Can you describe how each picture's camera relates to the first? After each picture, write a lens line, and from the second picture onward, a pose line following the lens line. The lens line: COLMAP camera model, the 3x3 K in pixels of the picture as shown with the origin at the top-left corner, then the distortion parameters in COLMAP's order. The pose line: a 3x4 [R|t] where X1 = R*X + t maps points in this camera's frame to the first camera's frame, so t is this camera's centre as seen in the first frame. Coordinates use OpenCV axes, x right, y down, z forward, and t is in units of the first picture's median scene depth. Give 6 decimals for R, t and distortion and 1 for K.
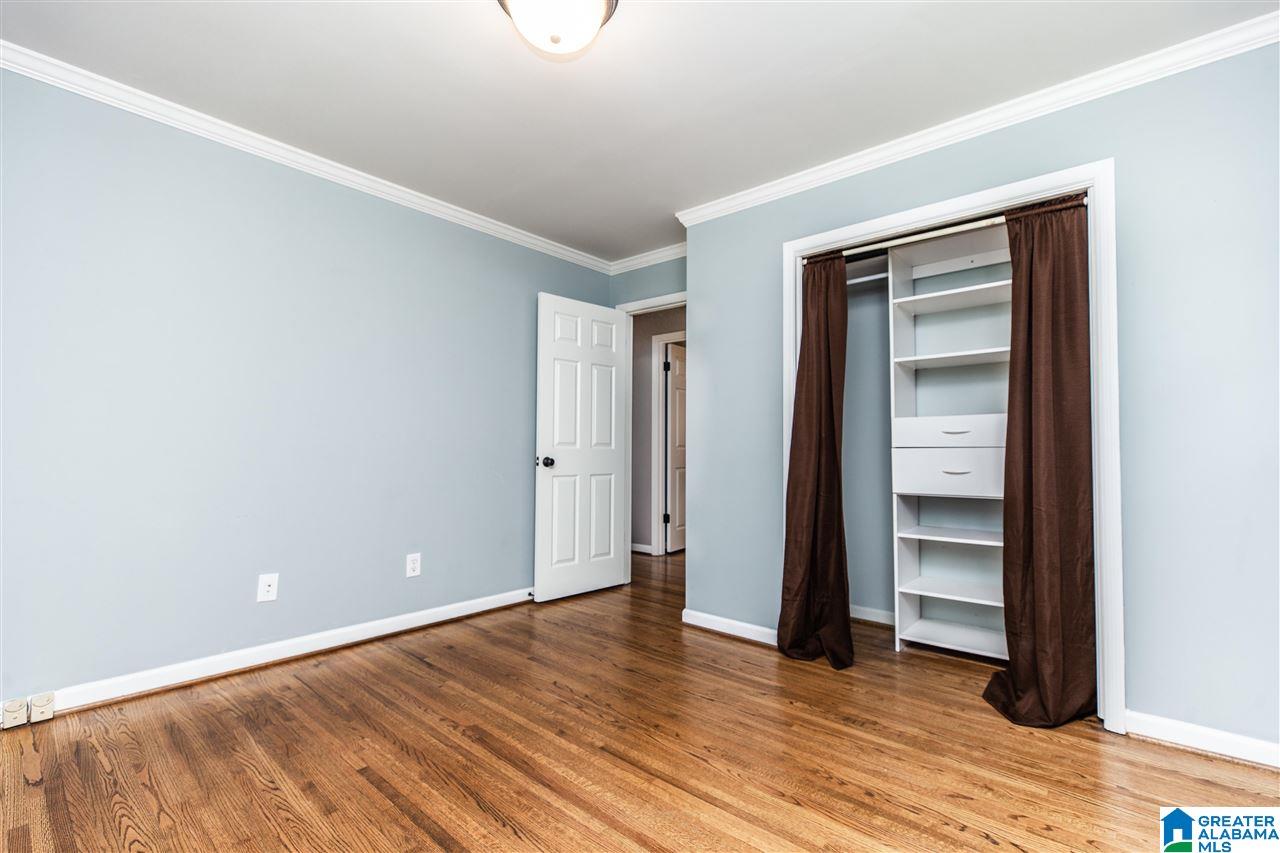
lens RADIAL K [[570.3, 0, 684.3], [0, 570.3, 430.6], [0, 0, 1]] dist [0.001849, 0.000408]
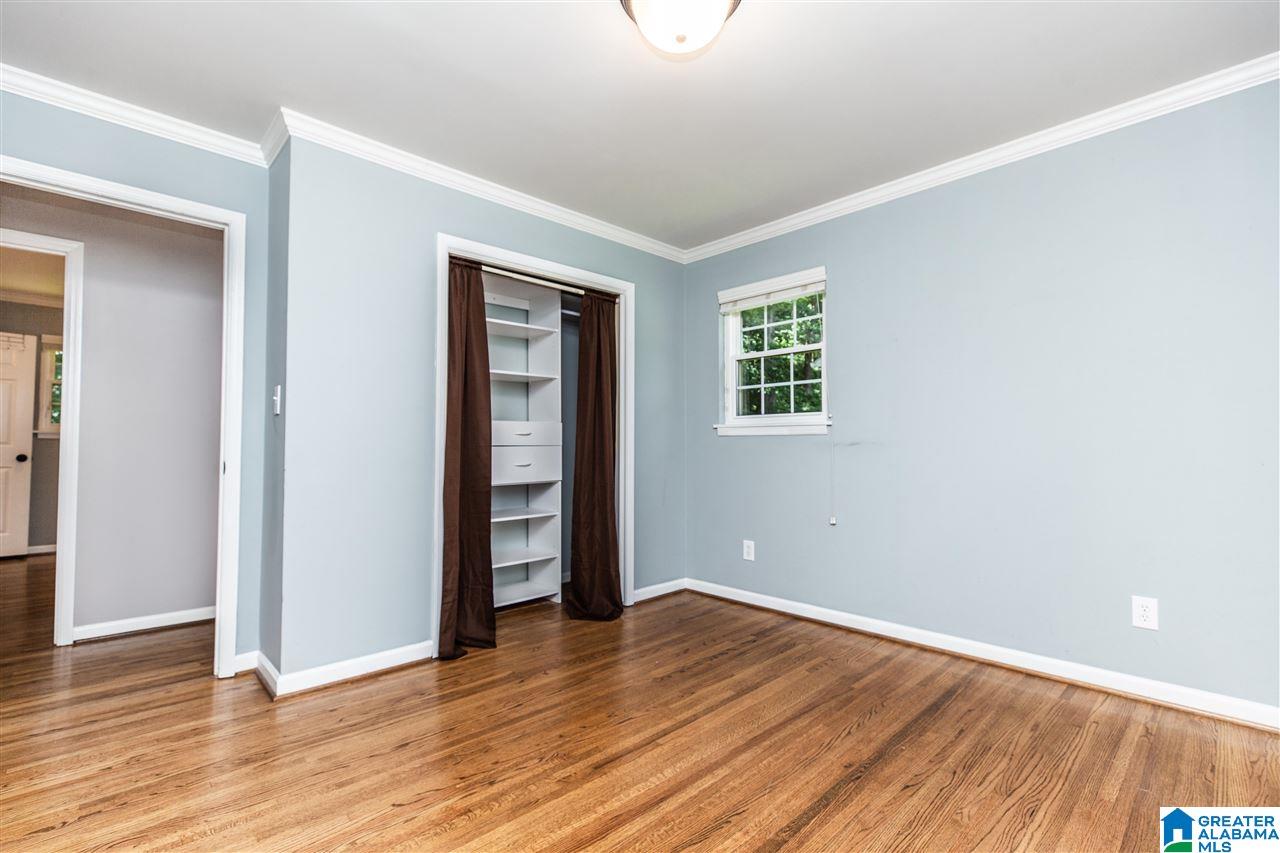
lens RADIAL K [[563.5, 0, 612.0], [0, 563.5, 428.2], [0, 0, 1]] dist [-0.000711, 0.000016]
pose [[0.150764, 0.030655, 0.988094, -0.784604], [-0.030195, 0.999196, -0.026392, 0.017591], [-0.988109, -0.025856, 0.151568, 0.623111]]
